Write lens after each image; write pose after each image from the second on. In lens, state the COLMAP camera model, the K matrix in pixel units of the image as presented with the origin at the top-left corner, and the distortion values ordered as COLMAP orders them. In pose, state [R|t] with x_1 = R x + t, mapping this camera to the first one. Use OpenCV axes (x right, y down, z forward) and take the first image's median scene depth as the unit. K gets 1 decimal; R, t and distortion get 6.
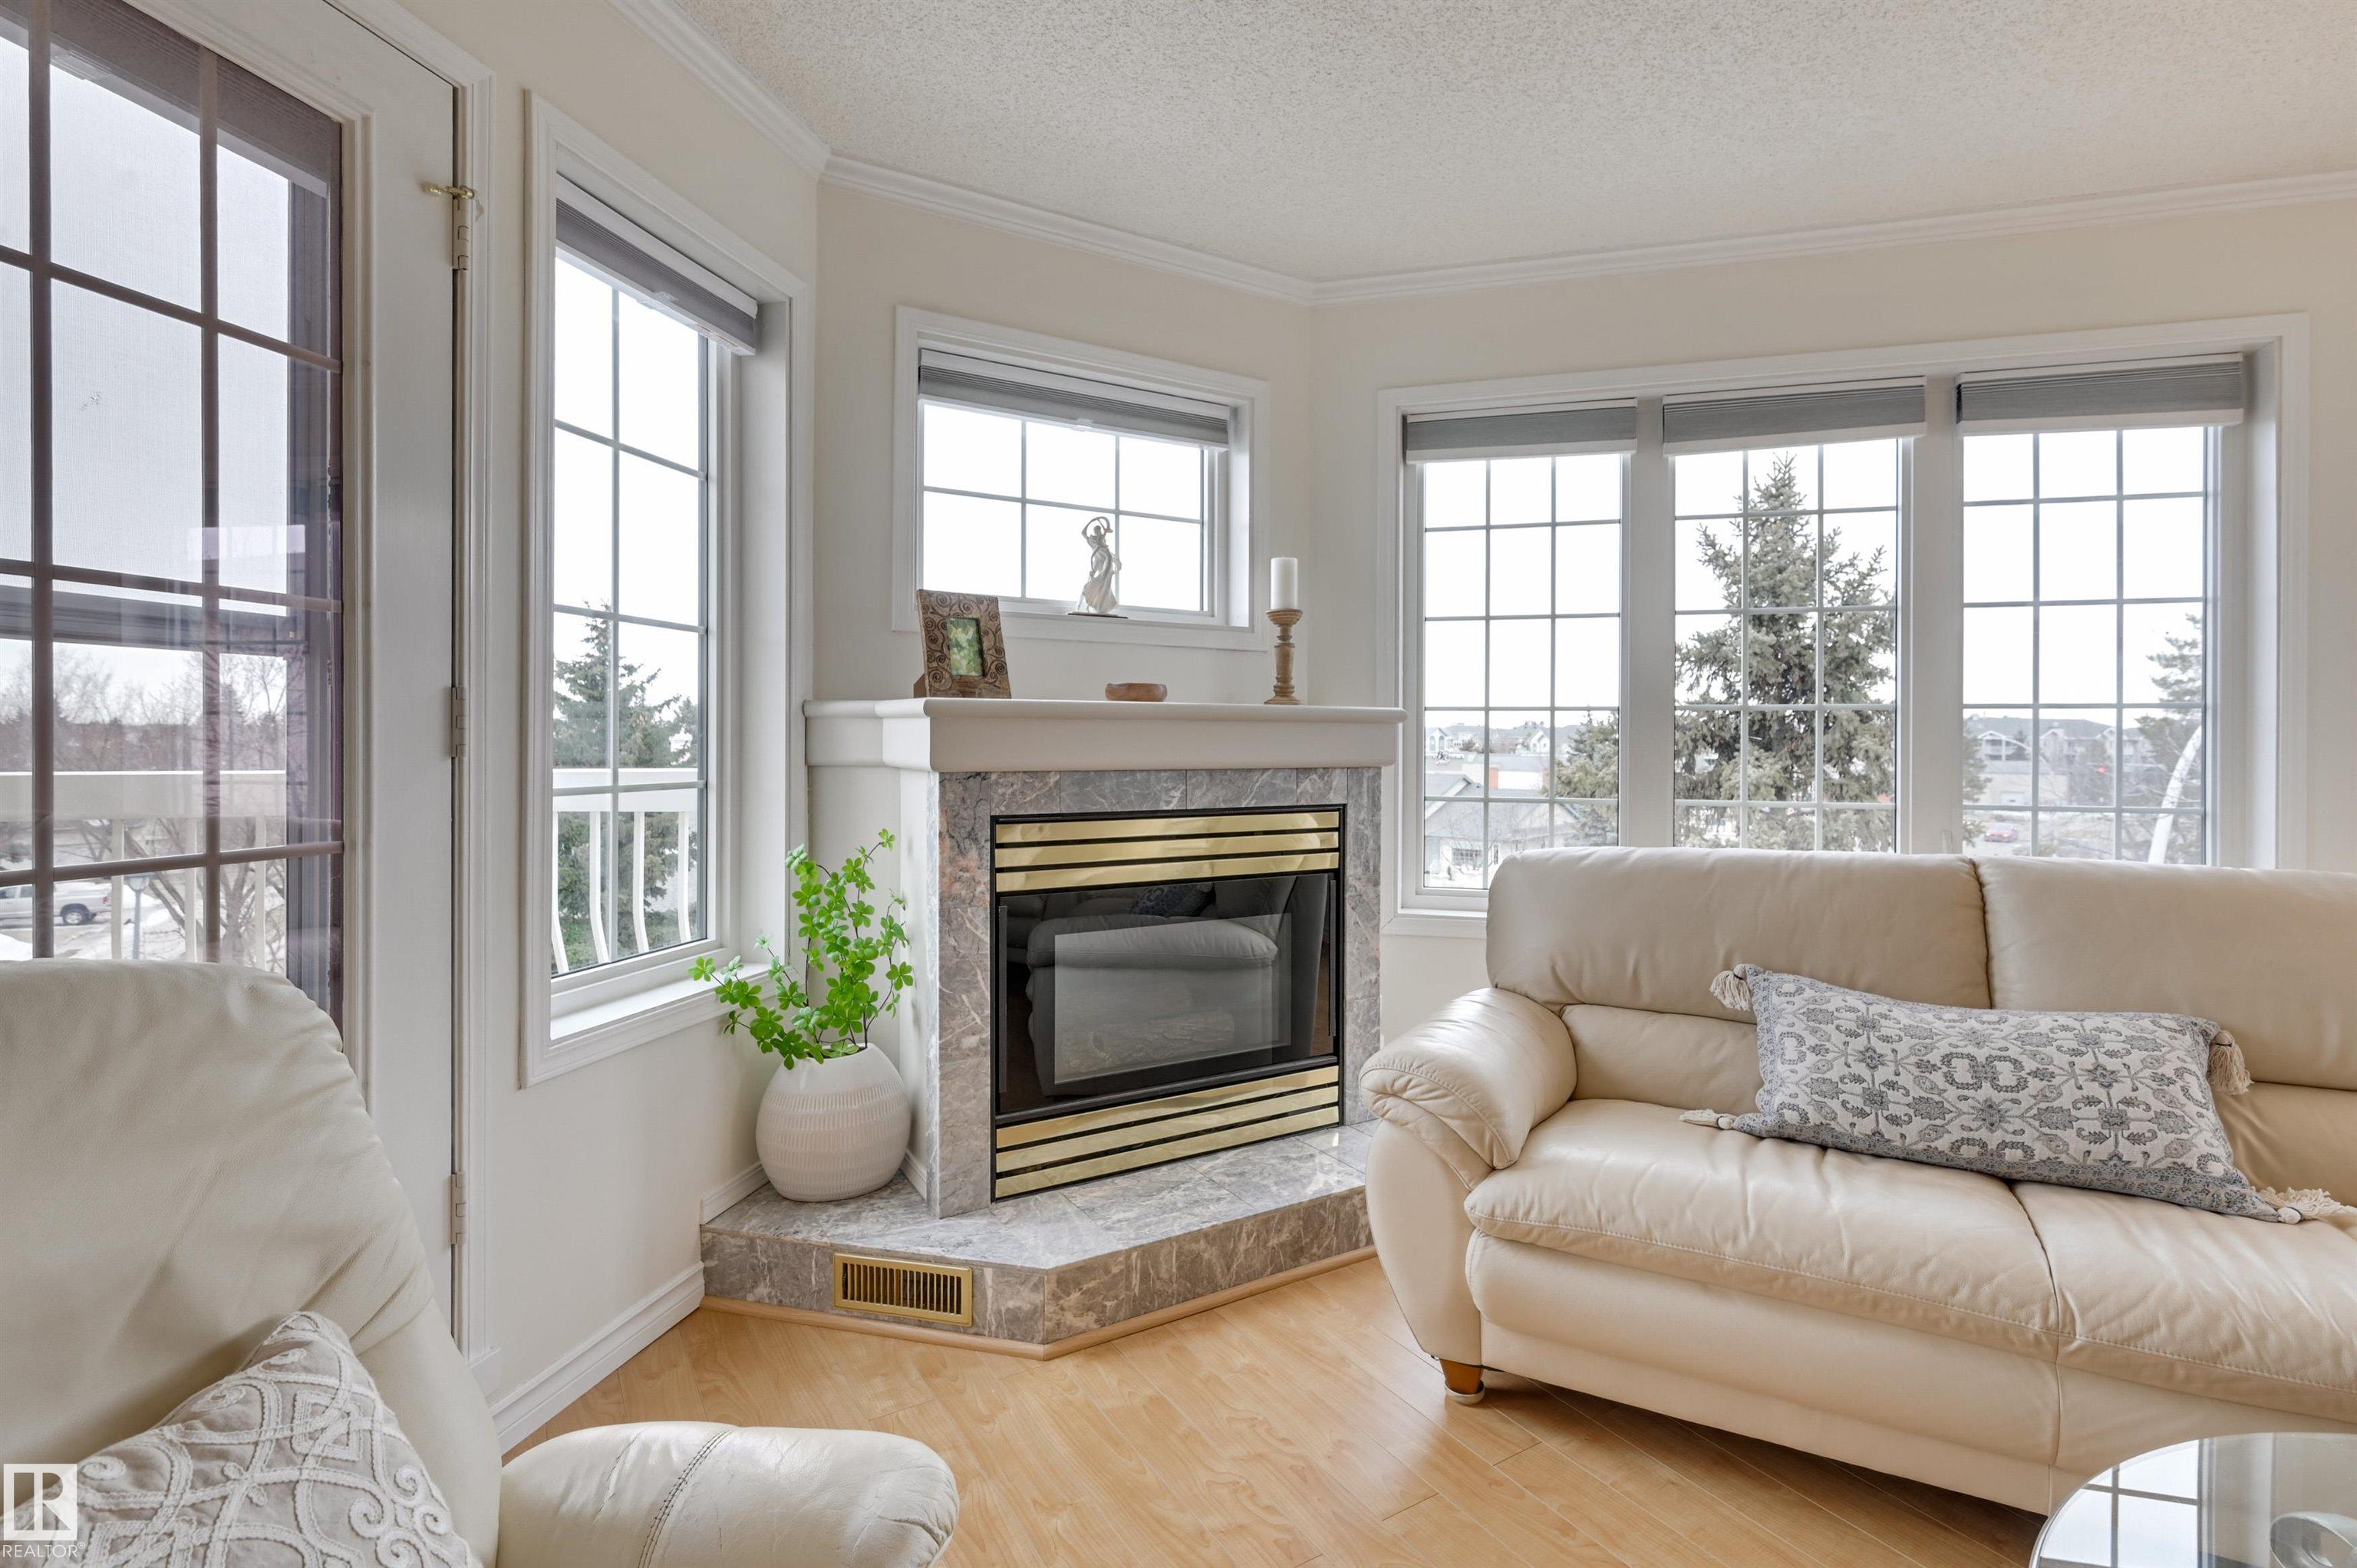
lens RADIAL K [[1128.0, 0, 1176.0], [0, 1128.0, 739.6], [0, 0, 1]] dist [-0.001110, 0.000058]
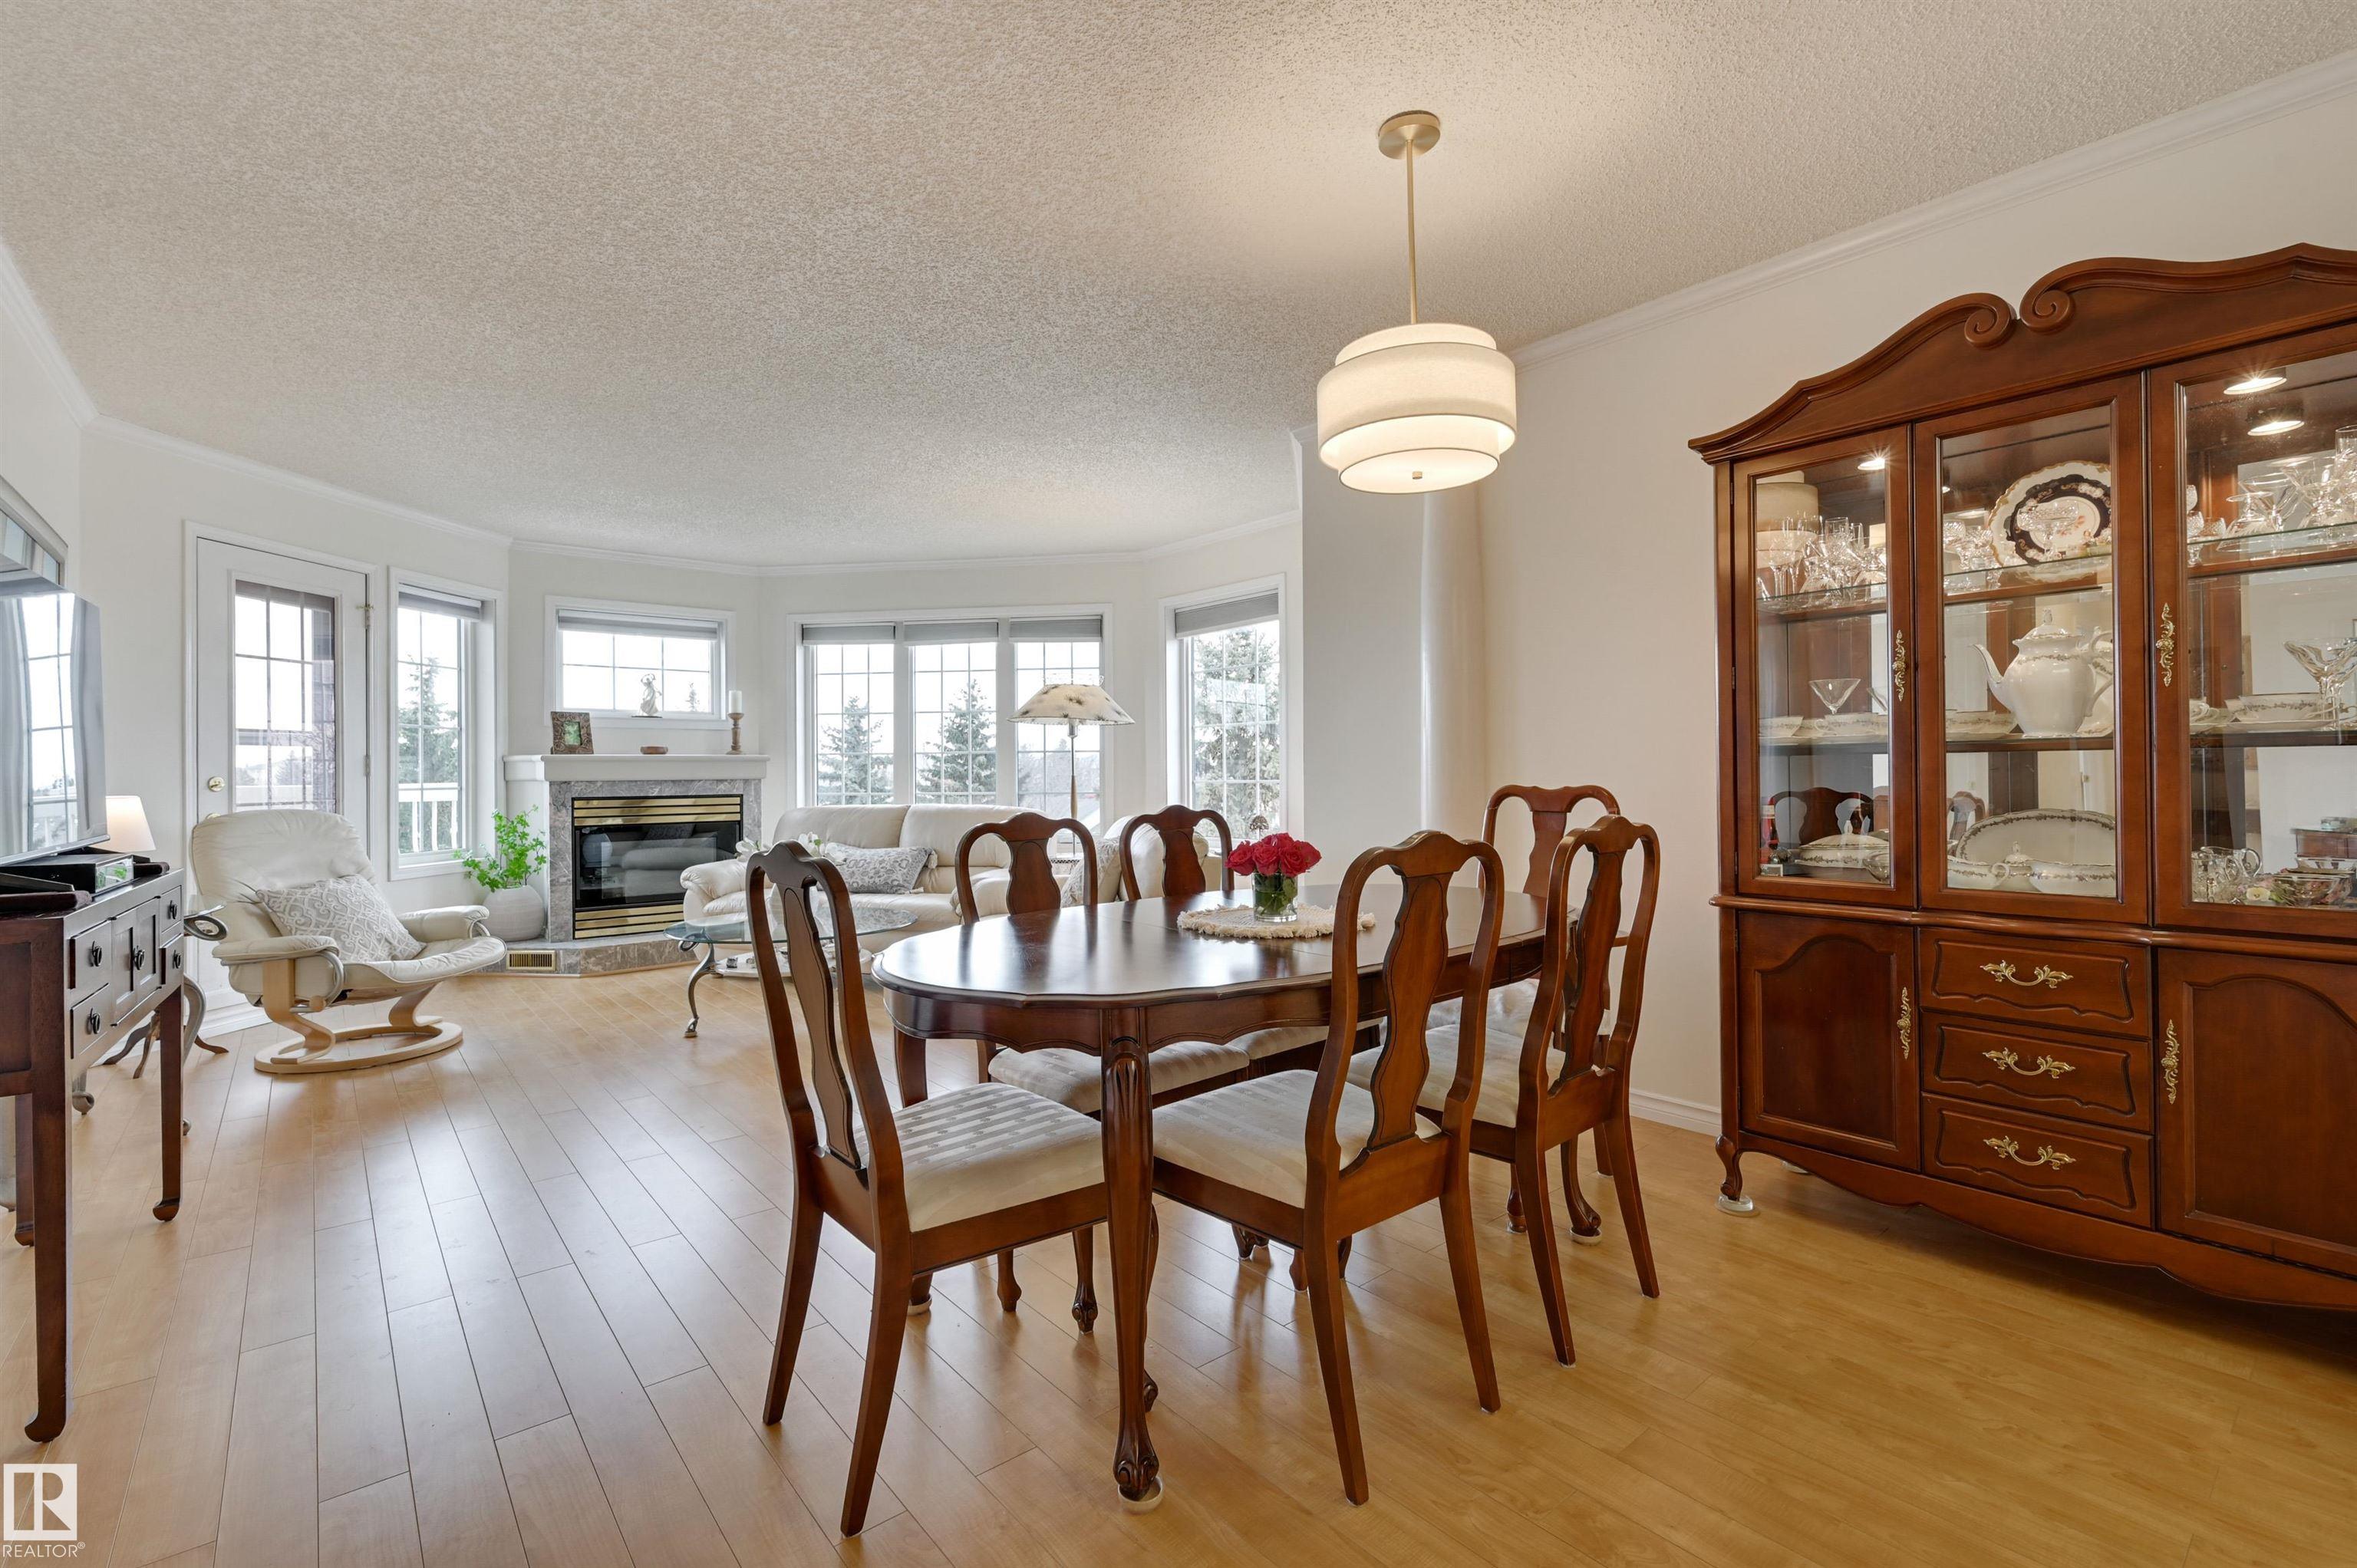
lens RADIAL K [[1040.2, 0, 1155.4], [0, 1040.2, 763.5], [0, 0, 1]] dist [-0.001088, -0.000531]
pose [[0.990171, -0.009489, 0.139543, 0.826159], [0.010320, 0.999933, -0.005227, 0.012201], [-0.139484, 0.006616, 0.990202, -1.579877]]
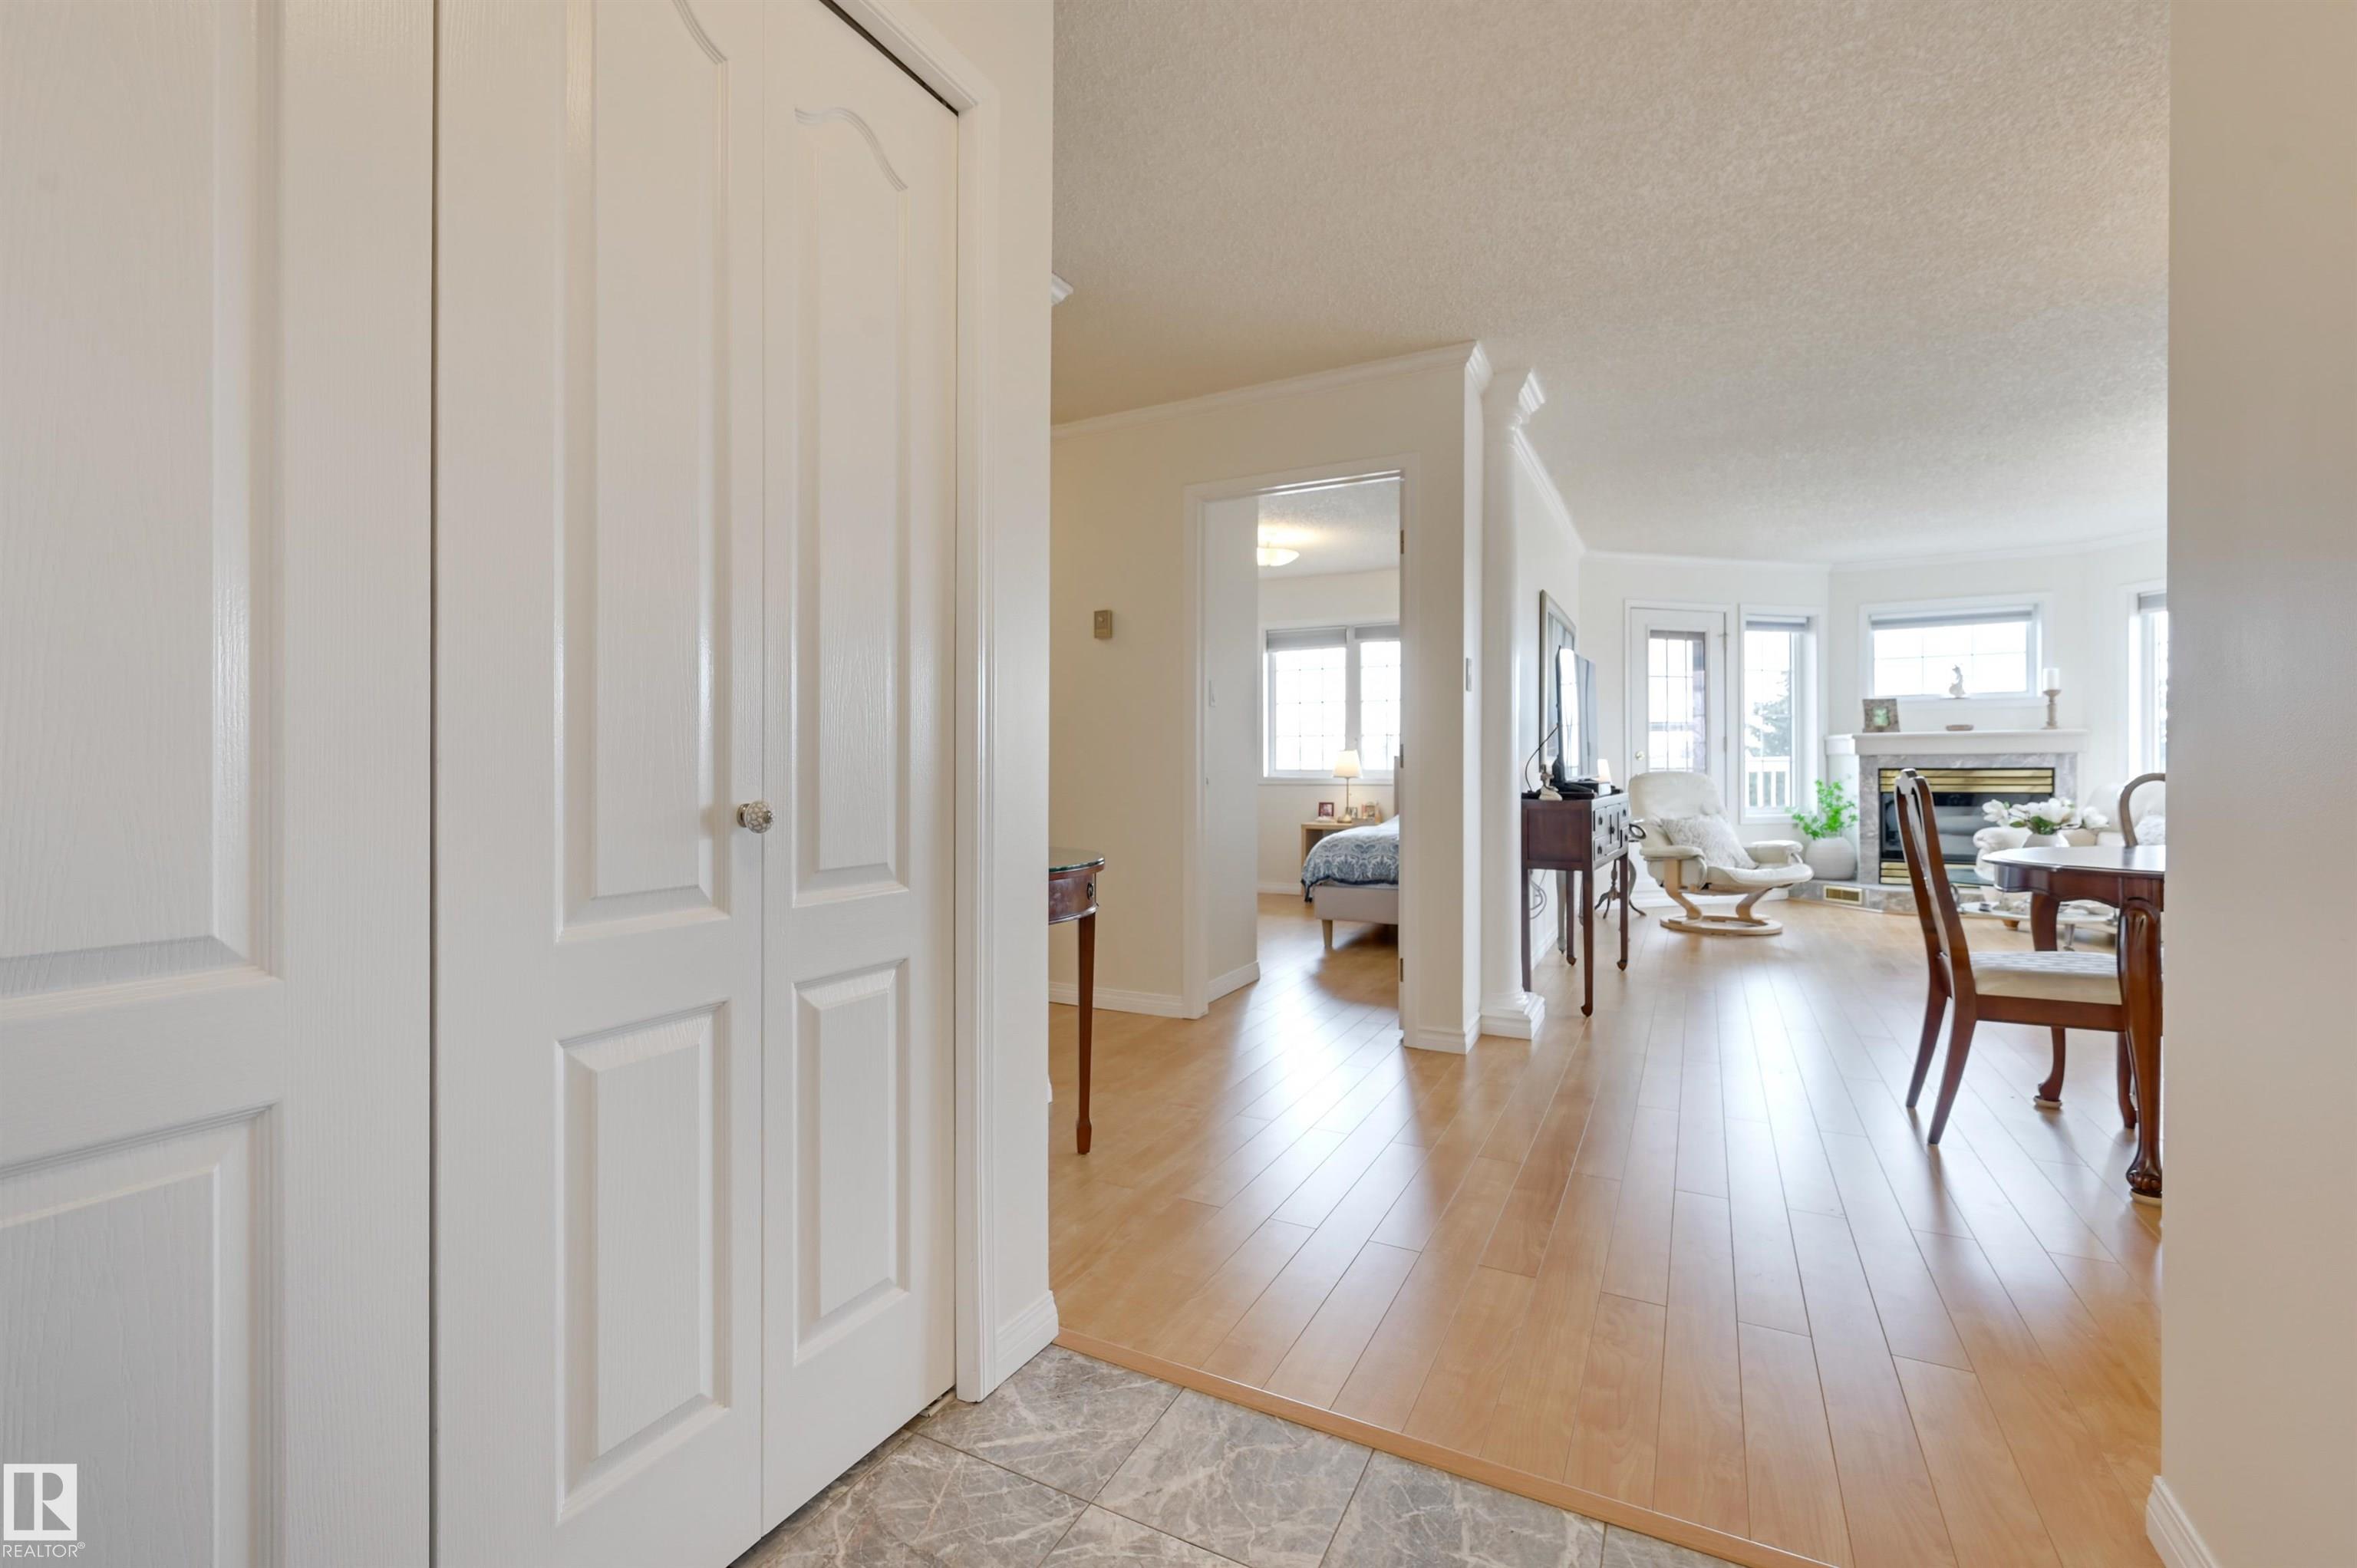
lens RADIAL K [[1008.2, 0, 1162.2], [0, 1008.2, 772.5], [0, 0, 1]] dist [0.002107, -0.000236]
pose [[0.511630, -0.001376, -0.859205, 1.238715], [0.008732, 0.999955, 0.003598, 0.047455], [0.859162, -0.009343, 0.511619, -2.211911]]
